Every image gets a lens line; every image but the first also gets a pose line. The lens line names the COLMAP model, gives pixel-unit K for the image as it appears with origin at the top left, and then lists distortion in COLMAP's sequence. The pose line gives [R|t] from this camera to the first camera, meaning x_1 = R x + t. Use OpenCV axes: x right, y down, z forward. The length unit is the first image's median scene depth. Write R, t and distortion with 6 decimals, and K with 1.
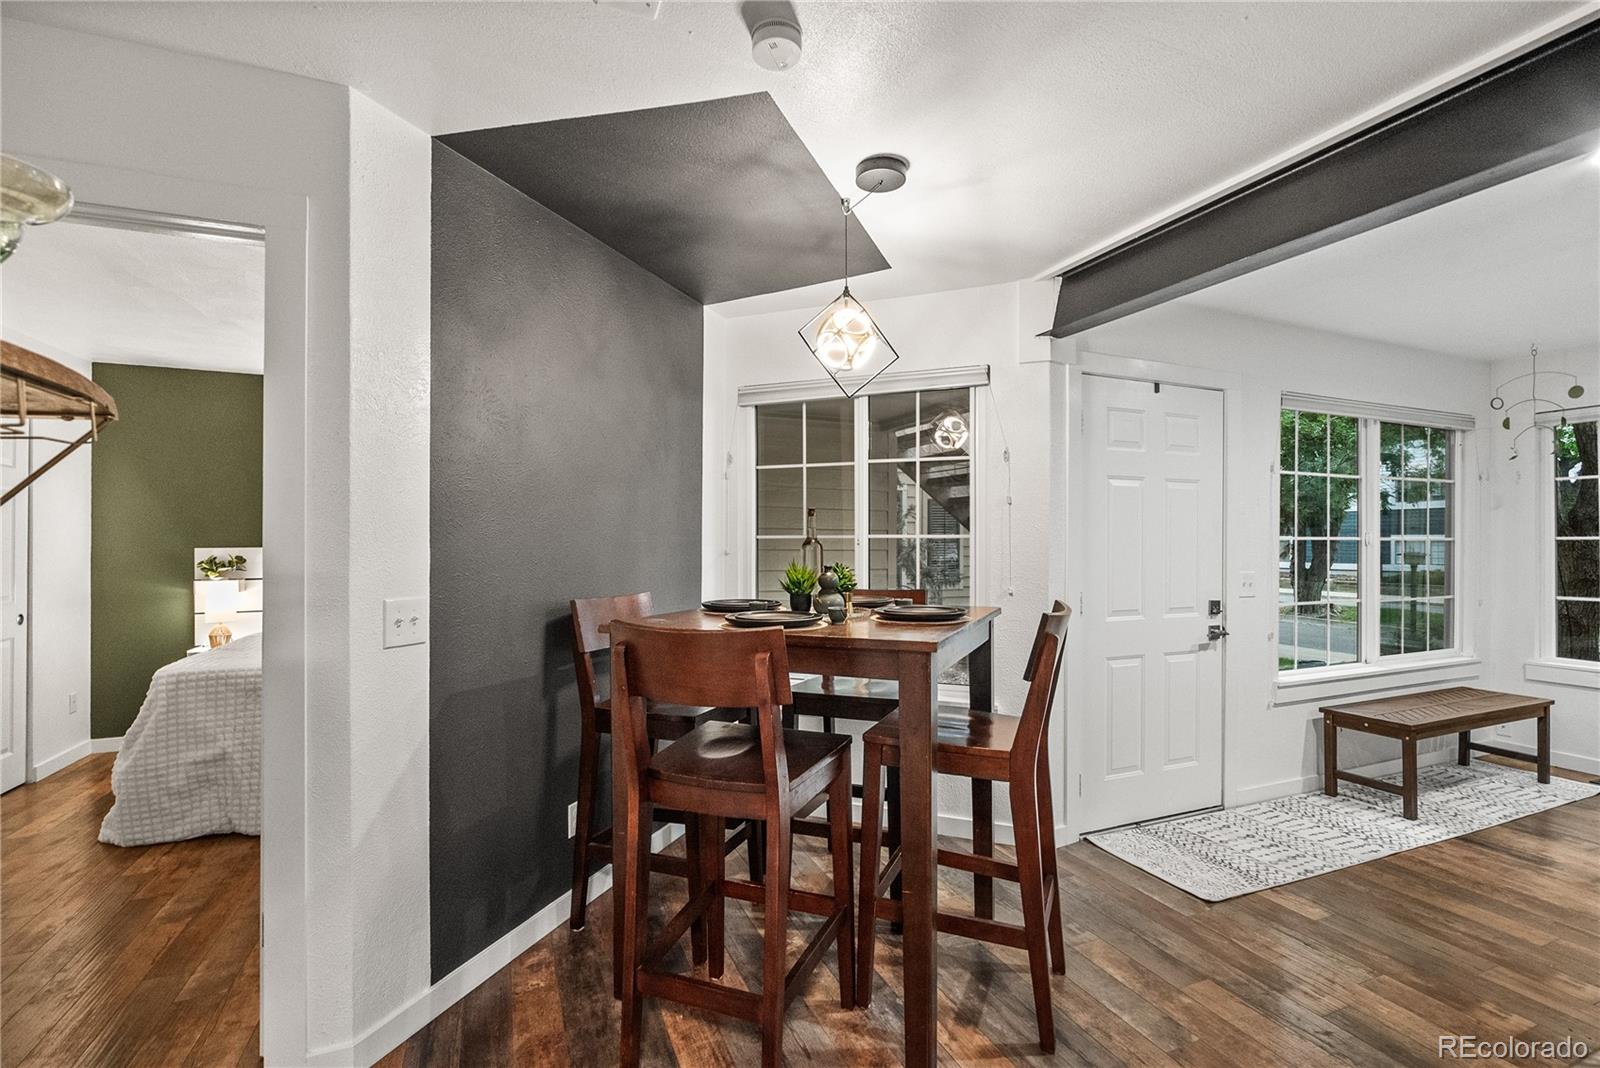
lens RADIAL K [[724.1, 0, 787.6], [0, 724.1, 538.8], [0, 0, 1]] dist [-0.002662, 0.000337]
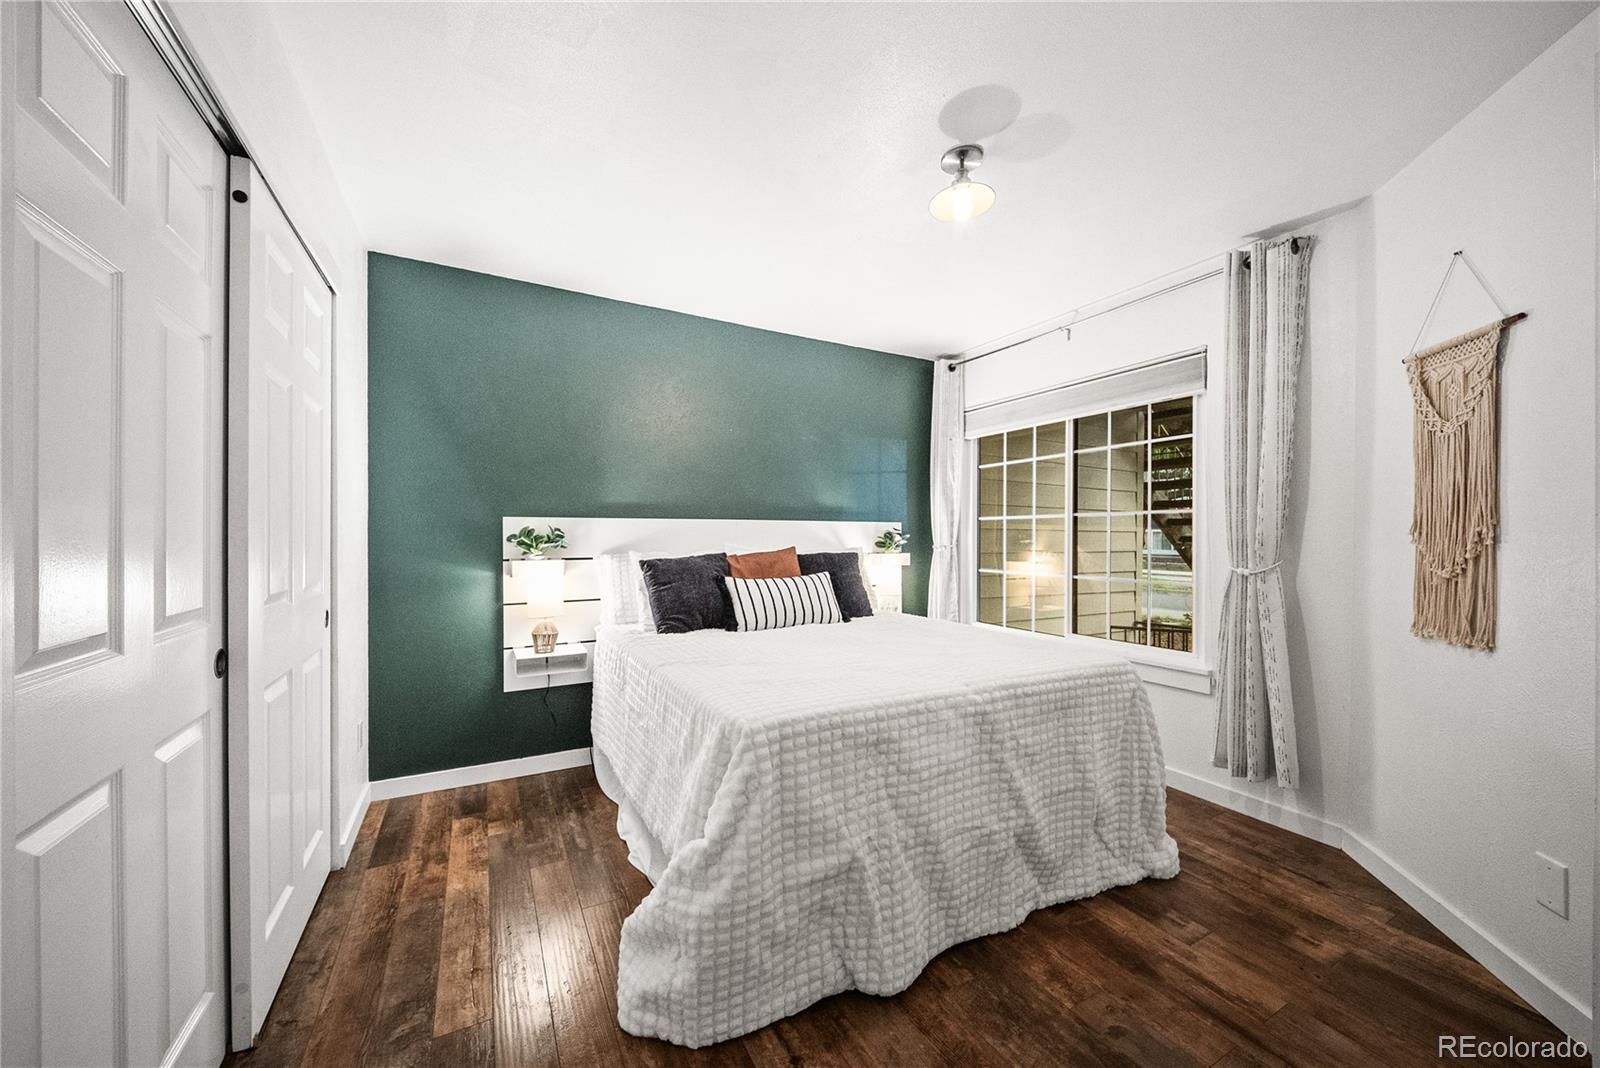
lens RADIAL K [[577.3, 0, 791.2], [0, 577.3, 544.4], [0, 0, 1]] dist [-0.000495, -0.002106]
pose [[0.994538, 0.010255, 0.103867, -0.869704], [-0.011738, 0.999838, 0.013672, 0.044289], [-0.103710, -0.014816, 0.994497, 0.556854]]
